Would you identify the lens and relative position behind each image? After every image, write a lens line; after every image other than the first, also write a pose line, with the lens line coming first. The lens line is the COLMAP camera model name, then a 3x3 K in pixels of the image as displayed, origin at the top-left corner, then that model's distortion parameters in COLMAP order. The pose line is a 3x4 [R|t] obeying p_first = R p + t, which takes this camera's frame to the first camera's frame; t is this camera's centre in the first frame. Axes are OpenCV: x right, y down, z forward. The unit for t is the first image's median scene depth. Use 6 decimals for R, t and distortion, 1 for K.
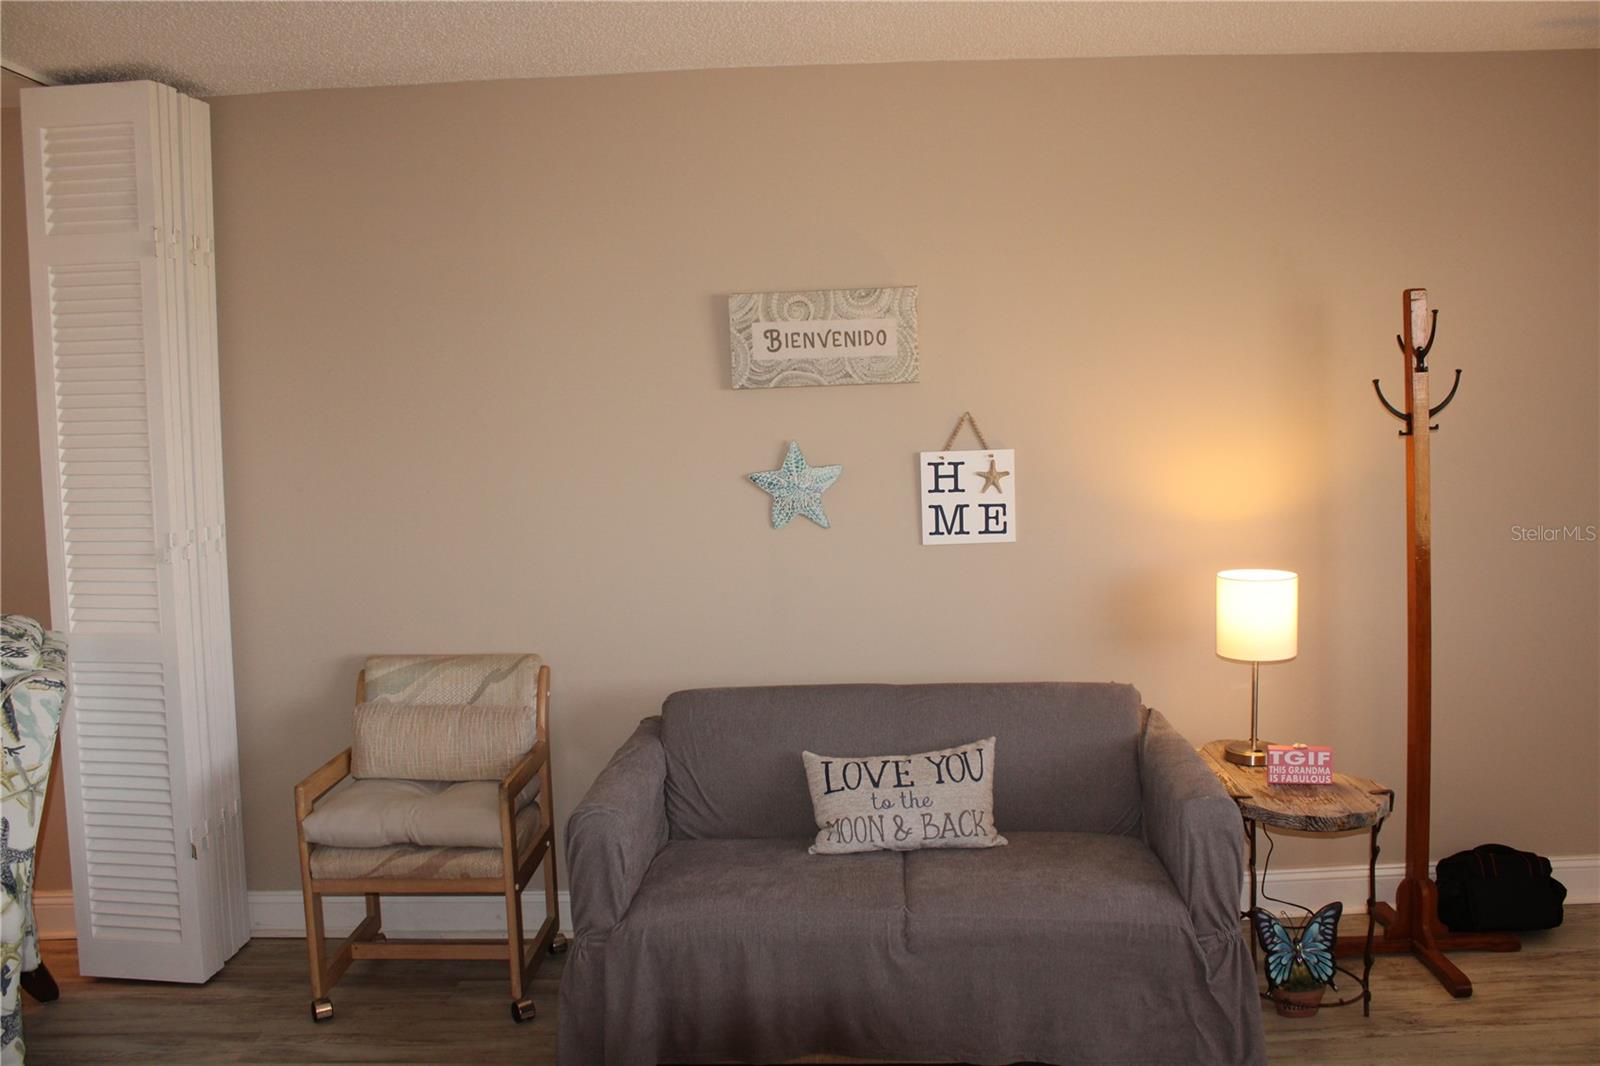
lens RADIAL K [[1349.1, 0, 798.2], [0, 1349.1, 534.8], [0, 0, 1]] dist [-0.156209, 0.127808]
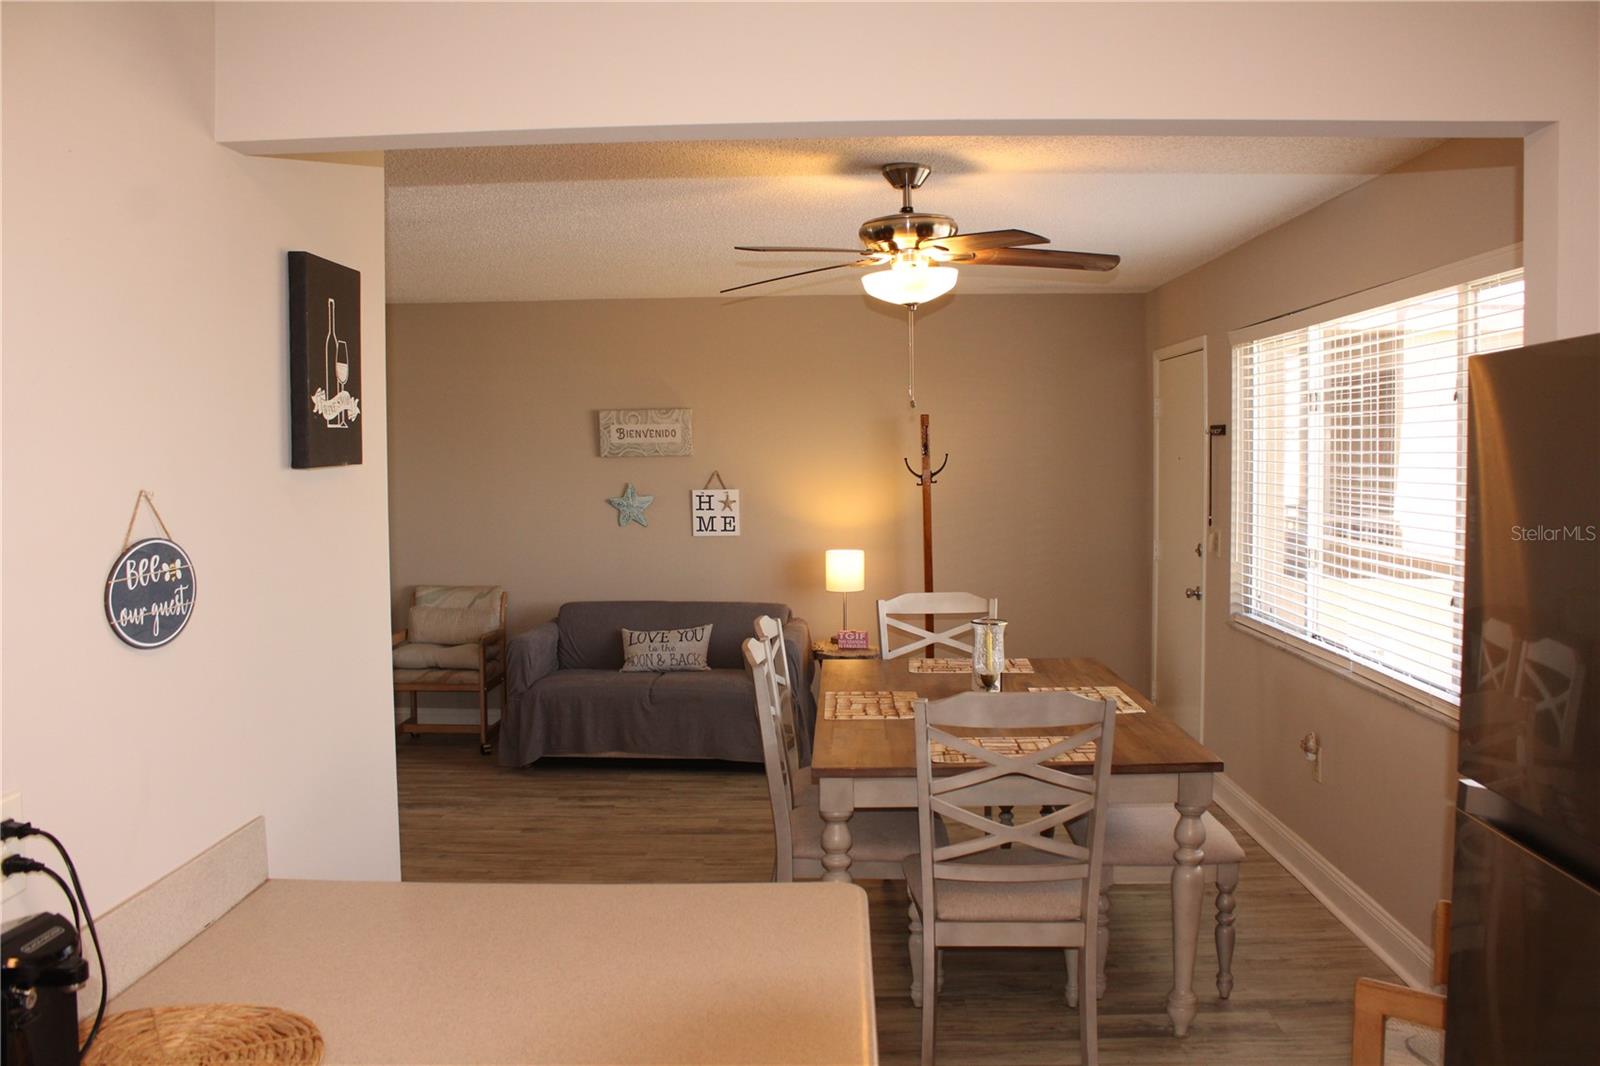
lens RADIAL K [[1349.1, 0, 801.4], [0, 1349.1, 531.3], [0, 0, 1]] dist [-0.156209, 0.127808]
pose [[0.999710, 0.024028, -0.001430, 0.261986], [-0.024067, 0.998777, -0.043187, 0.085065], [0.000390, 0.043209, 0.999066, -1.032328]]
